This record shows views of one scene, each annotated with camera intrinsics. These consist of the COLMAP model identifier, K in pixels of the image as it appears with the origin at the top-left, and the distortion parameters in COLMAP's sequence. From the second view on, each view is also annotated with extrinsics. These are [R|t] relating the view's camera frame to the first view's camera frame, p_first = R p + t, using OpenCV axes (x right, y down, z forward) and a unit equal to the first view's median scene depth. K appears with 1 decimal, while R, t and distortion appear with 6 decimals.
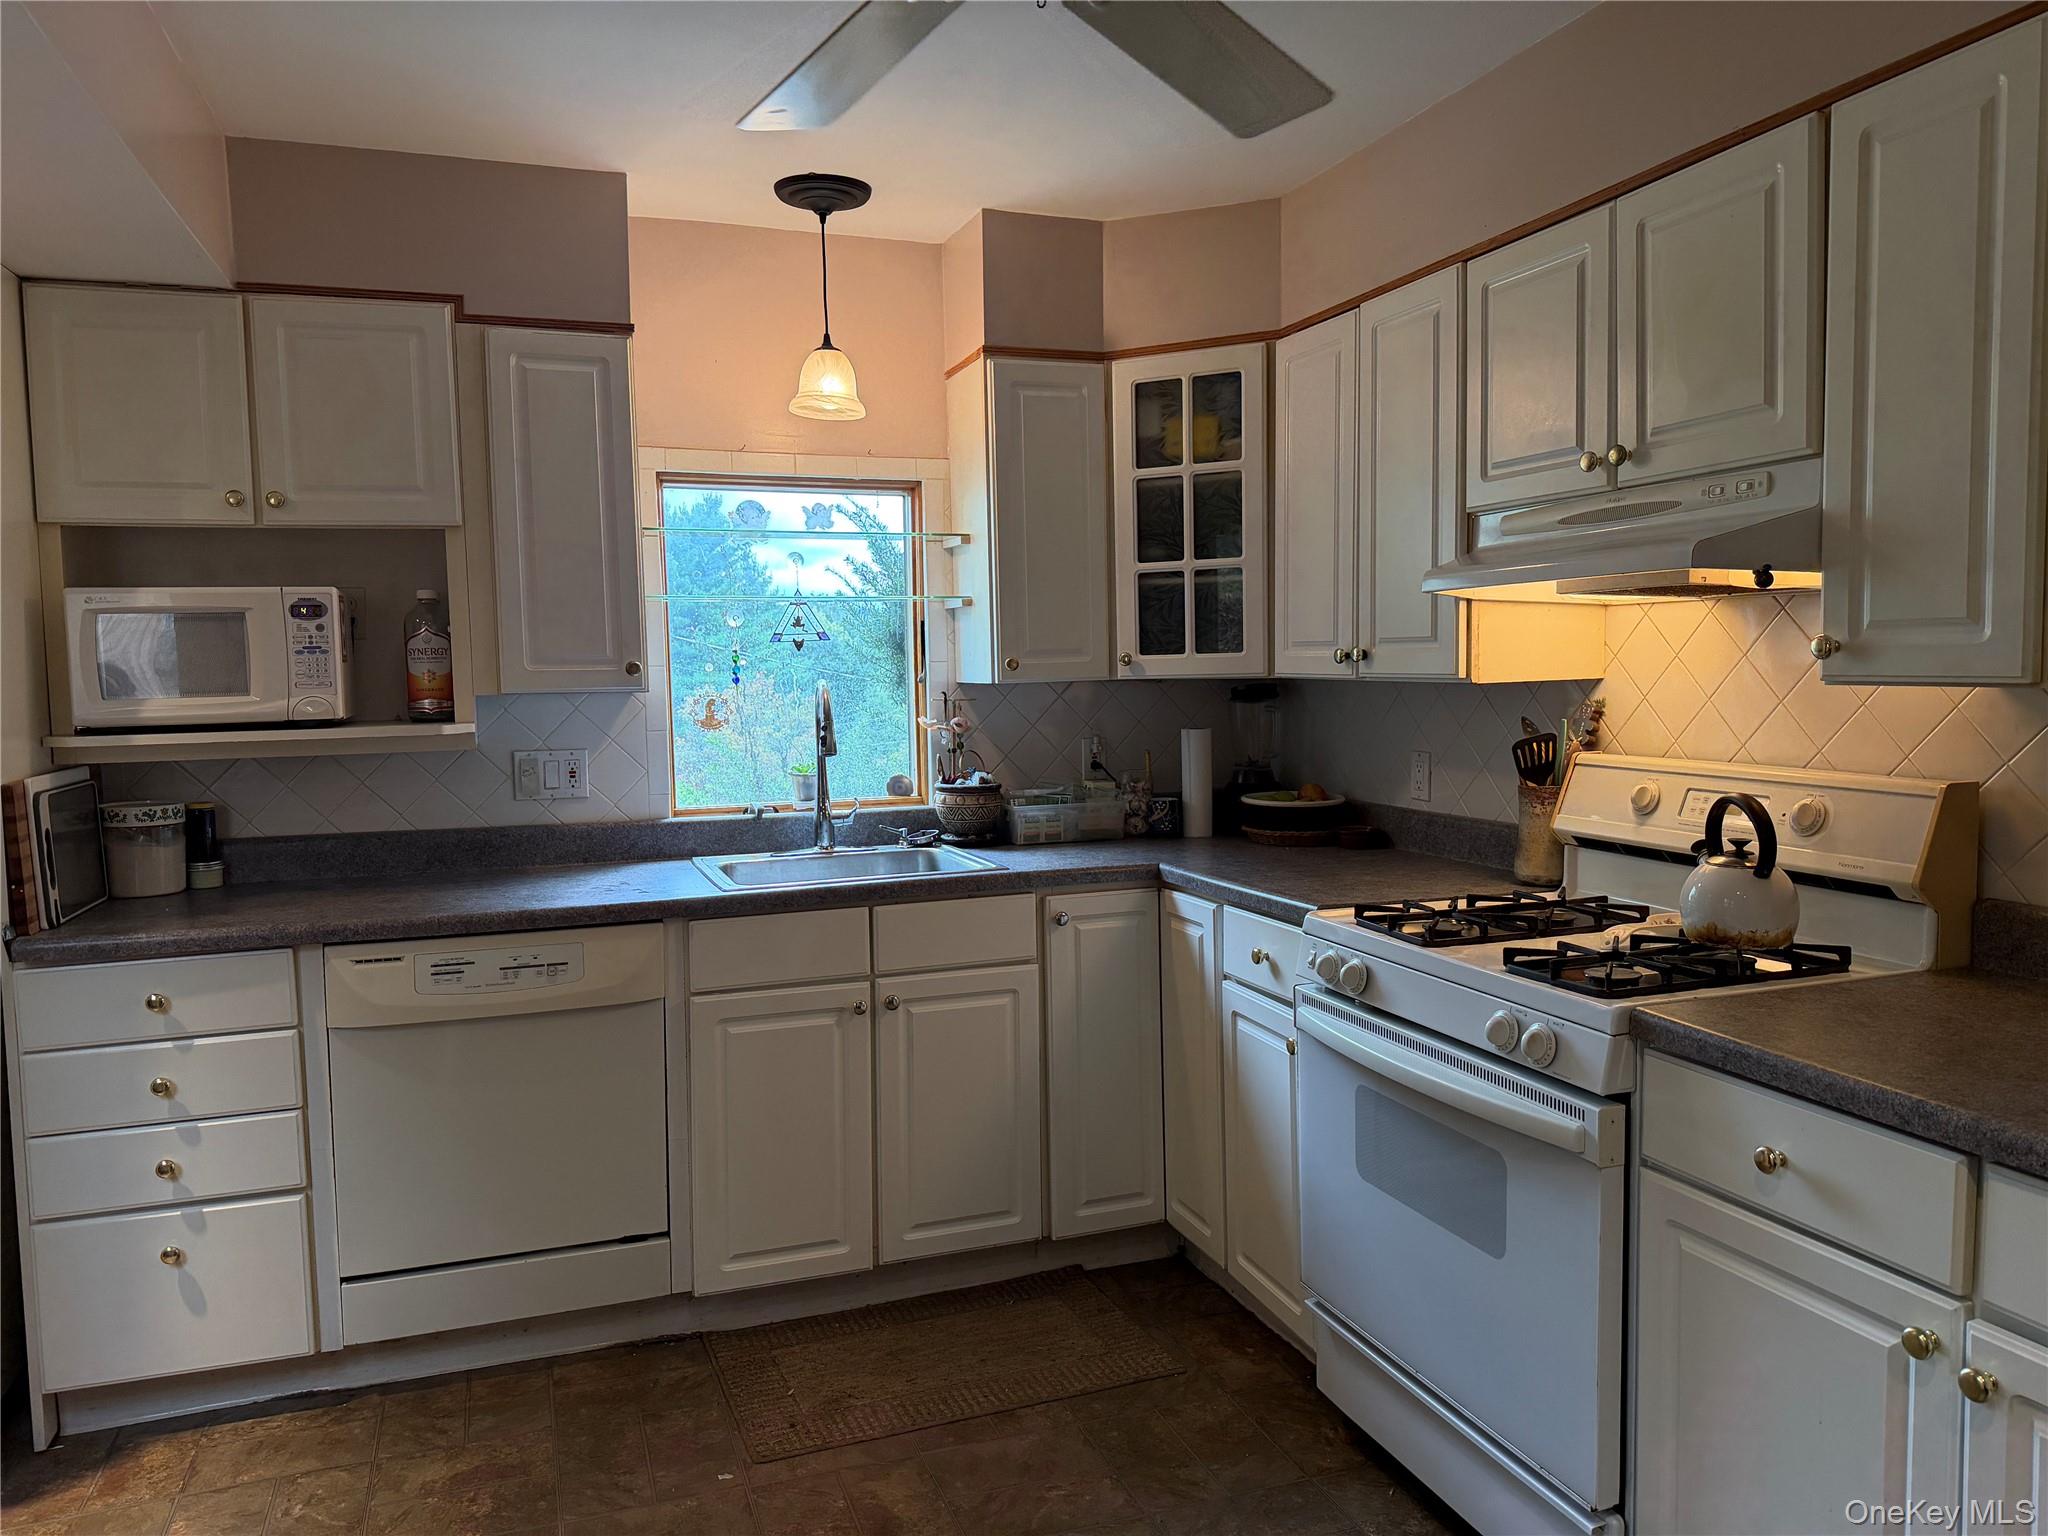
lens RADIAL K [[1452.0, 0, 1036.7], [0, 1452.0, 770.6], [0, 0, 1]] dist [0.066114, -0.063767]
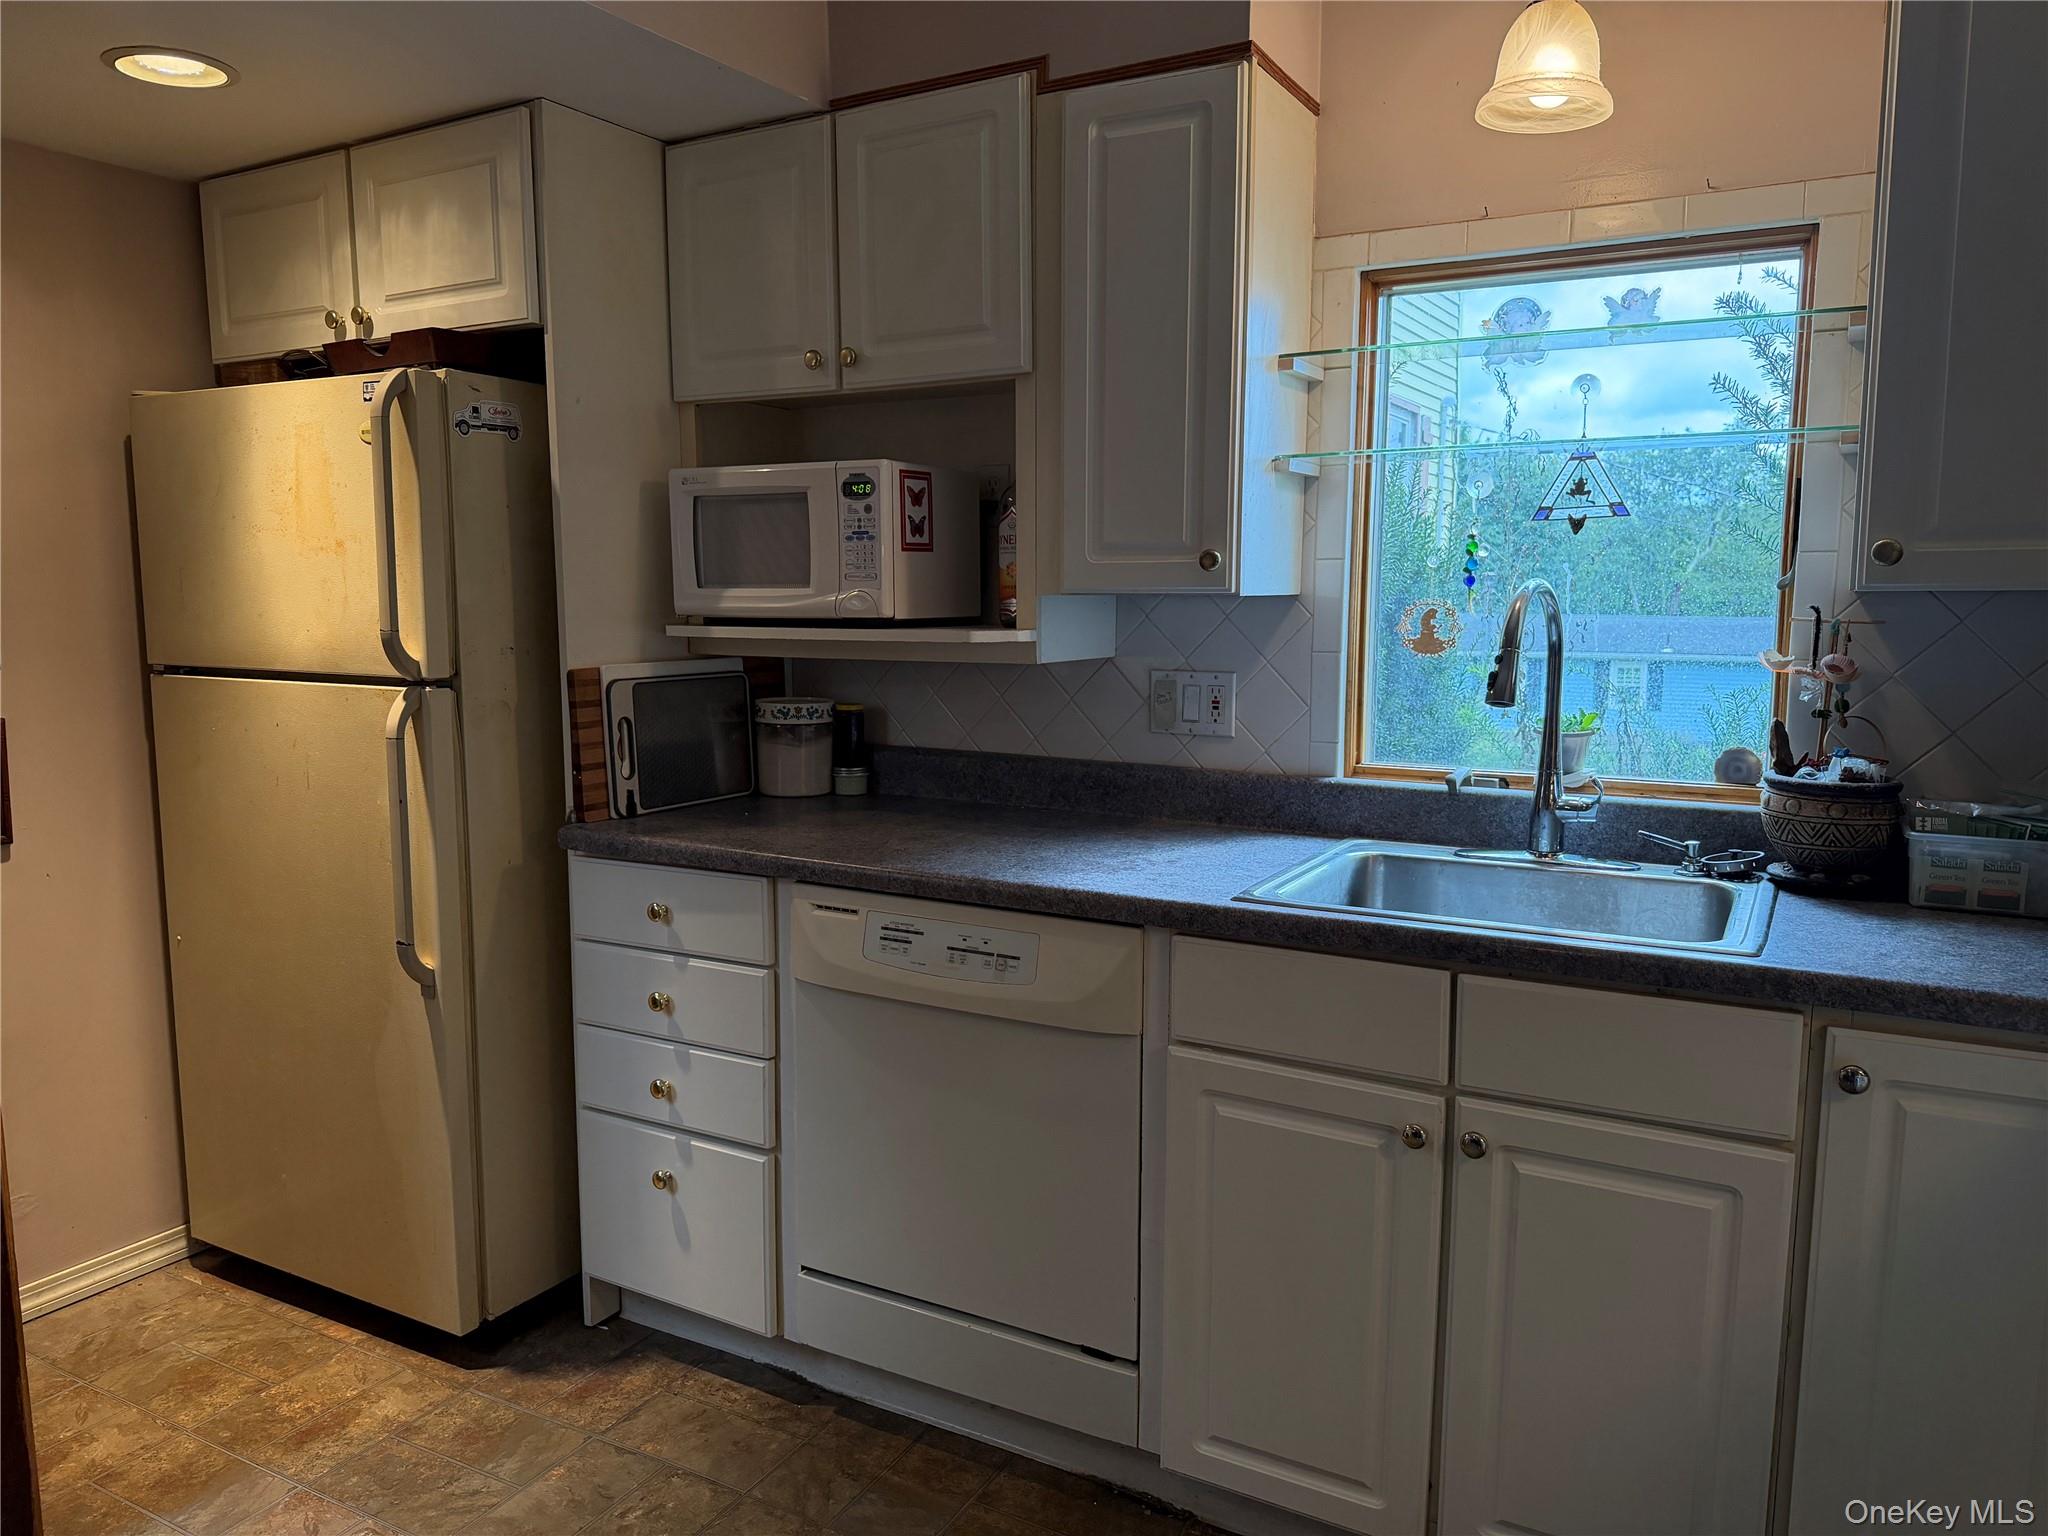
lens RADIAL K [[1452.0, 0, 1015.9], [0, 1452.0, 773.7], [0, 0, 1]] dist [0.066114, -0.063767]
pose [[0.643870, 0.114554, -0.756511, 0.206704], [-0.067549, 0.993379, 0.092931, -0.027316], [0.762147, -0.008734, 0.647345, 0.493150]]
